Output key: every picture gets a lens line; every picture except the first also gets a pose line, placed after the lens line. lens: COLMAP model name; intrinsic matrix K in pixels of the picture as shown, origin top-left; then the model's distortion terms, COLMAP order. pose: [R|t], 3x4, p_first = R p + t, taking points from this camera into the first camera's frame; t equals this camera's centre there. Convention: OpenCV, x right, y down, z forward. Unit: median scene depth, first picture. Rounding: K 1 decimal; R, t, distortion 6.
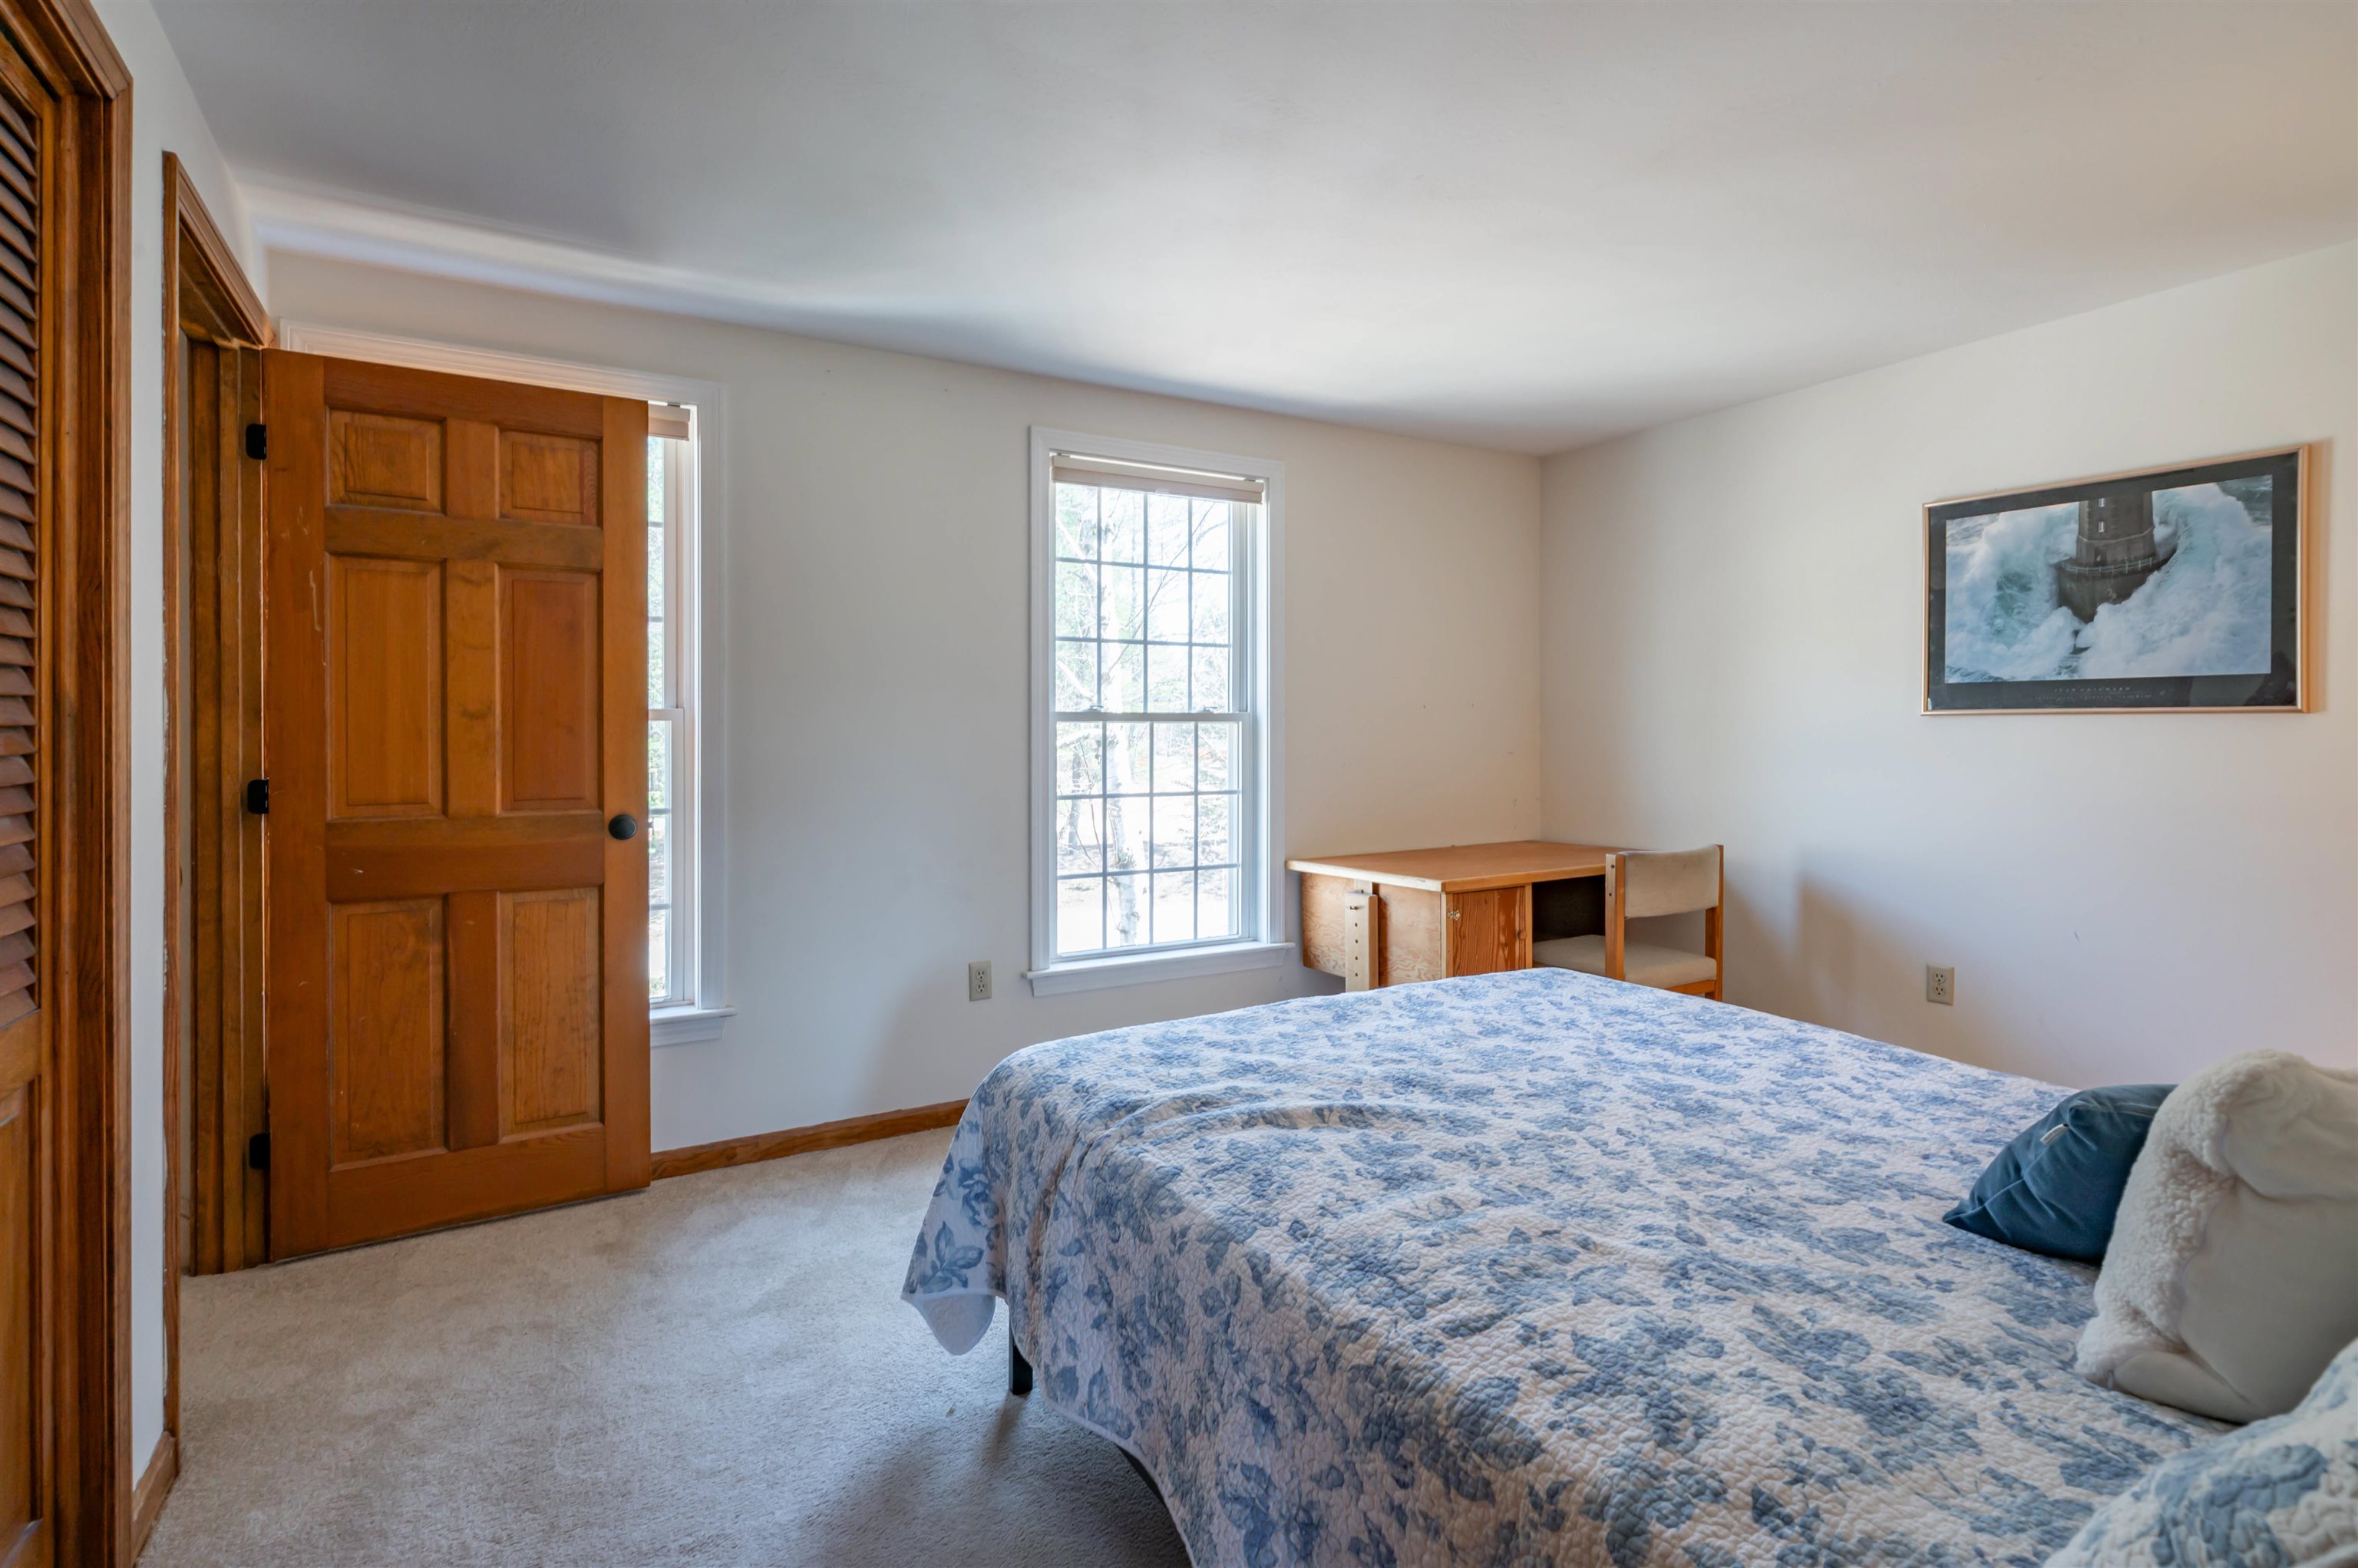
lens RADIAL K [[1145.0, 0, 1178.4], [0, 1145.0, 737.6], [0, 0, 1]] dist [0.001531, 0.000607]
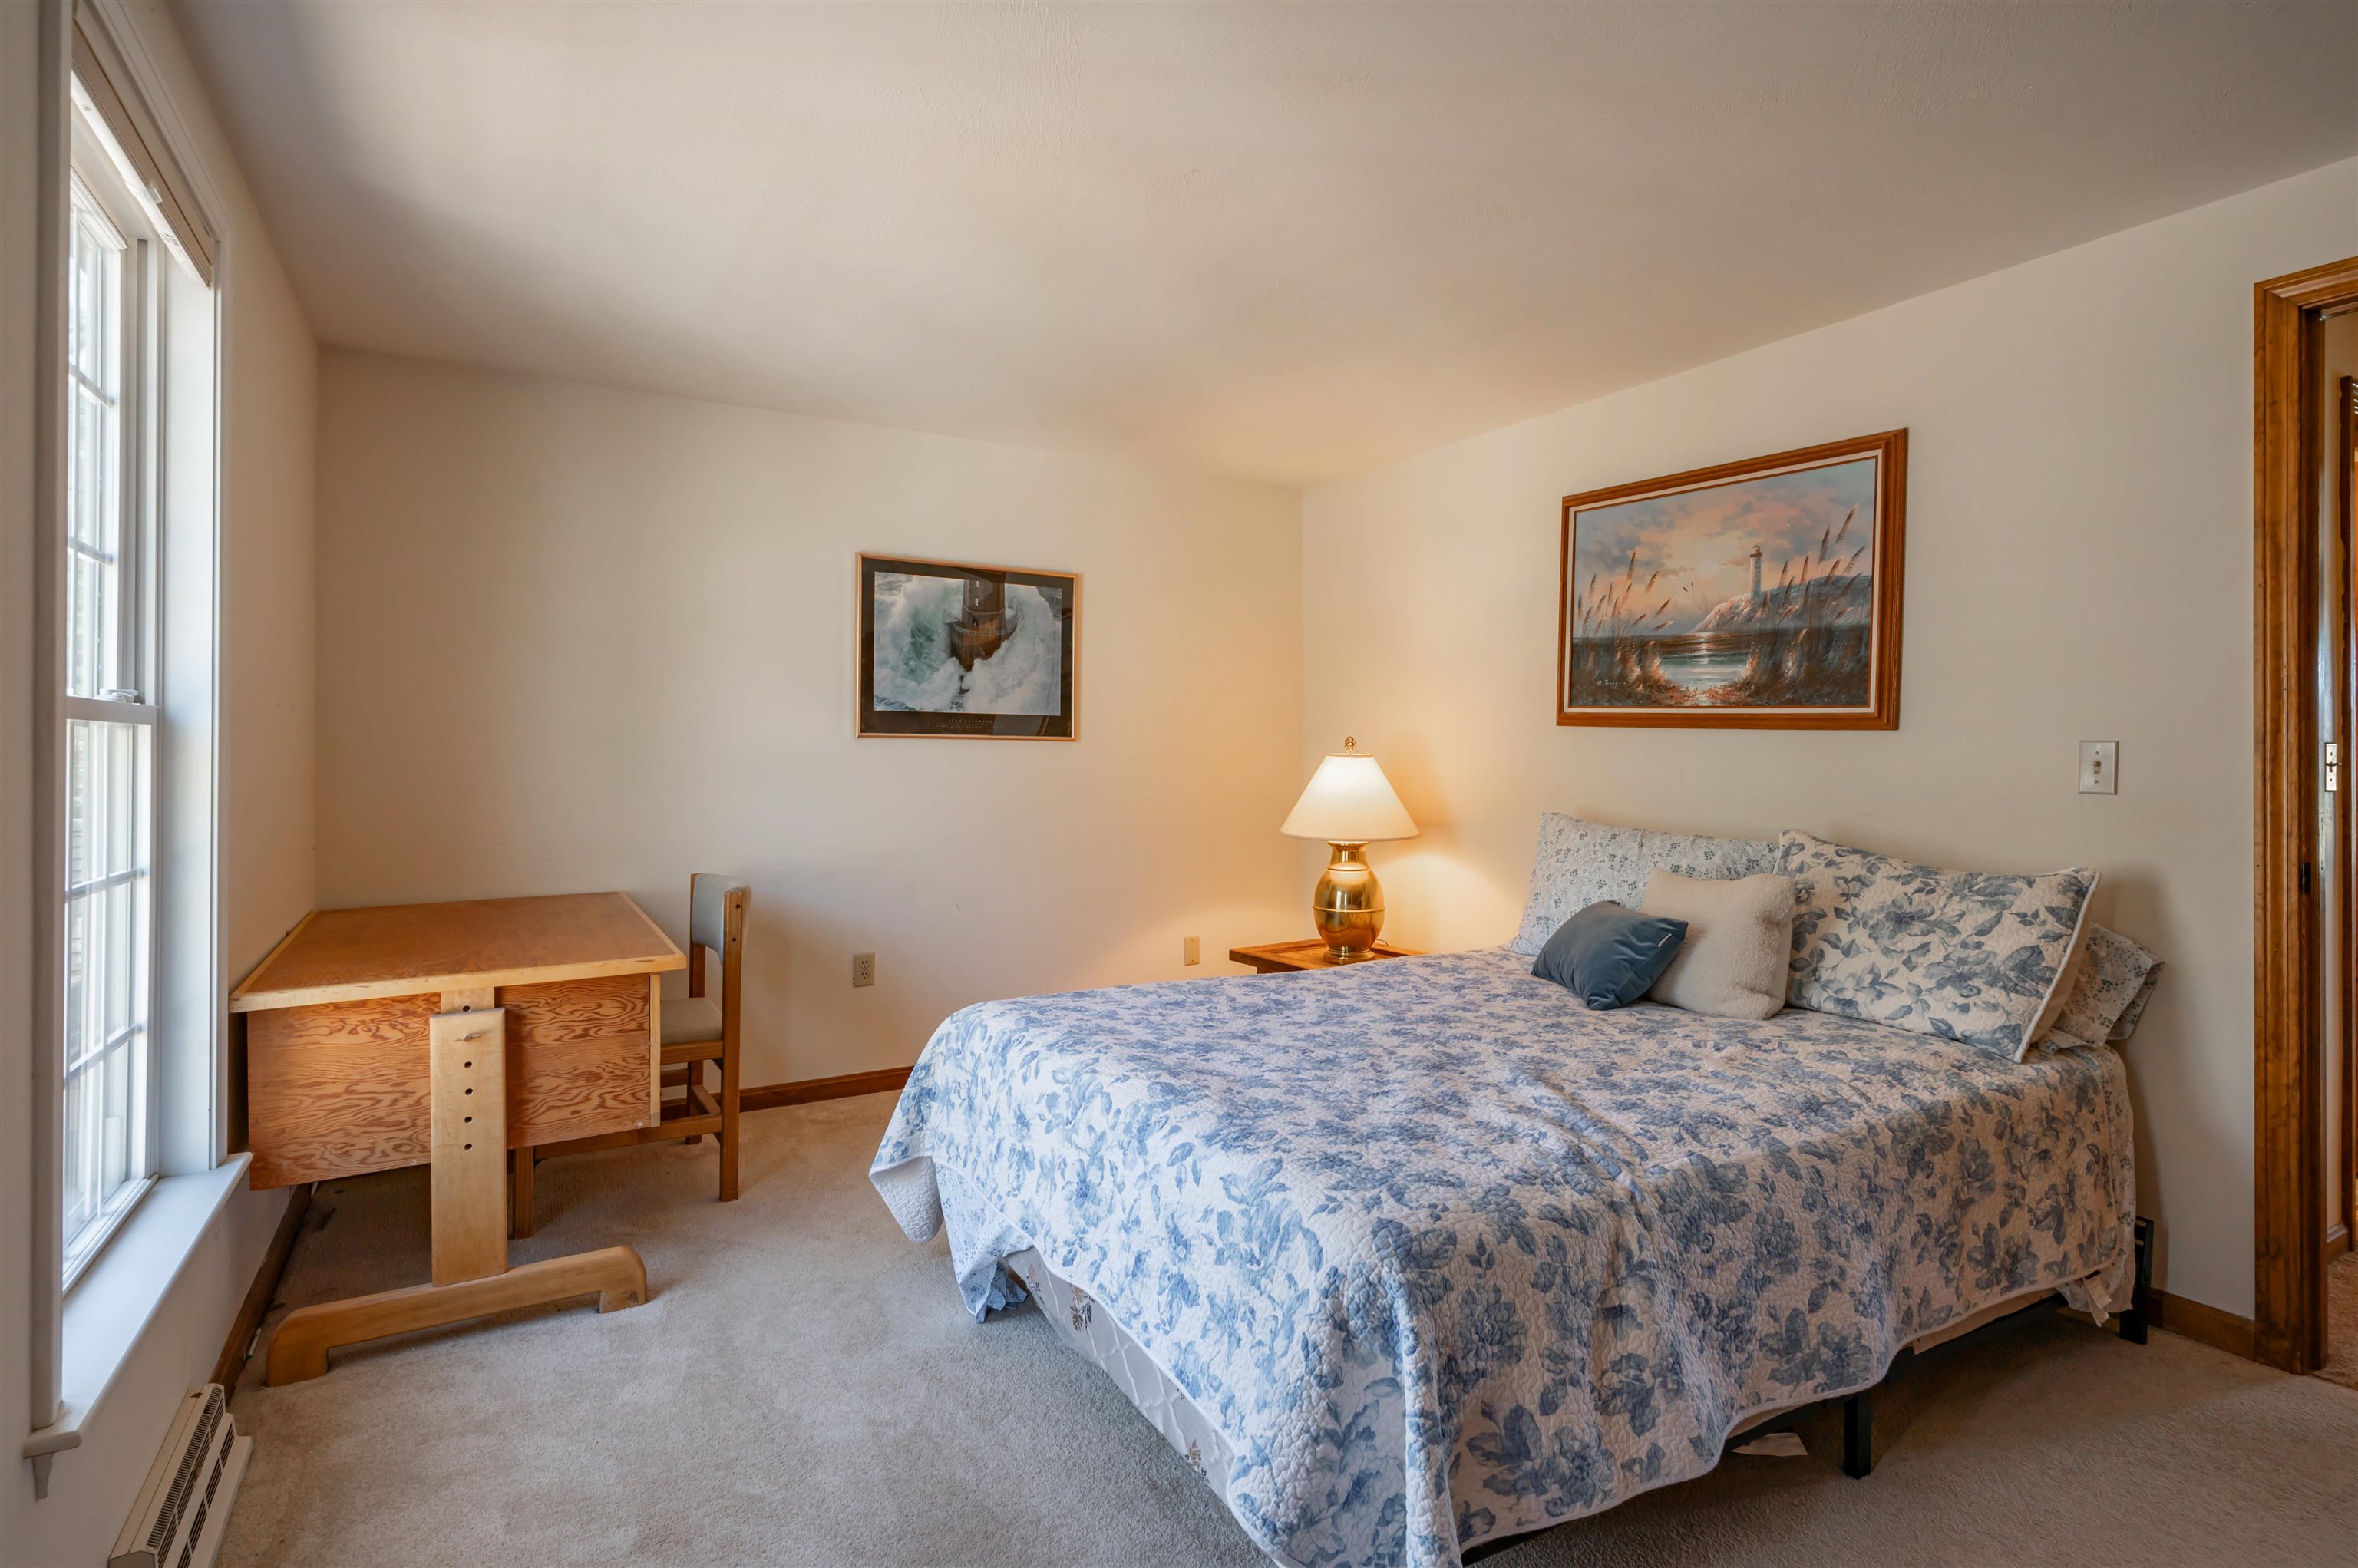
lens RADIAL K [[1152.0, 0, 1169.0], [0, 1152.0, 777.8], [0, 0, 1]] dist [-0.000231, 0.000766]
pose [[0.000907, -0.019323, 0.999813, -0.556278], [0.000919, 0.999813, 0.019322, -0.001392], [-0.999999, 0.000901, 0.000924, 0.763724]]
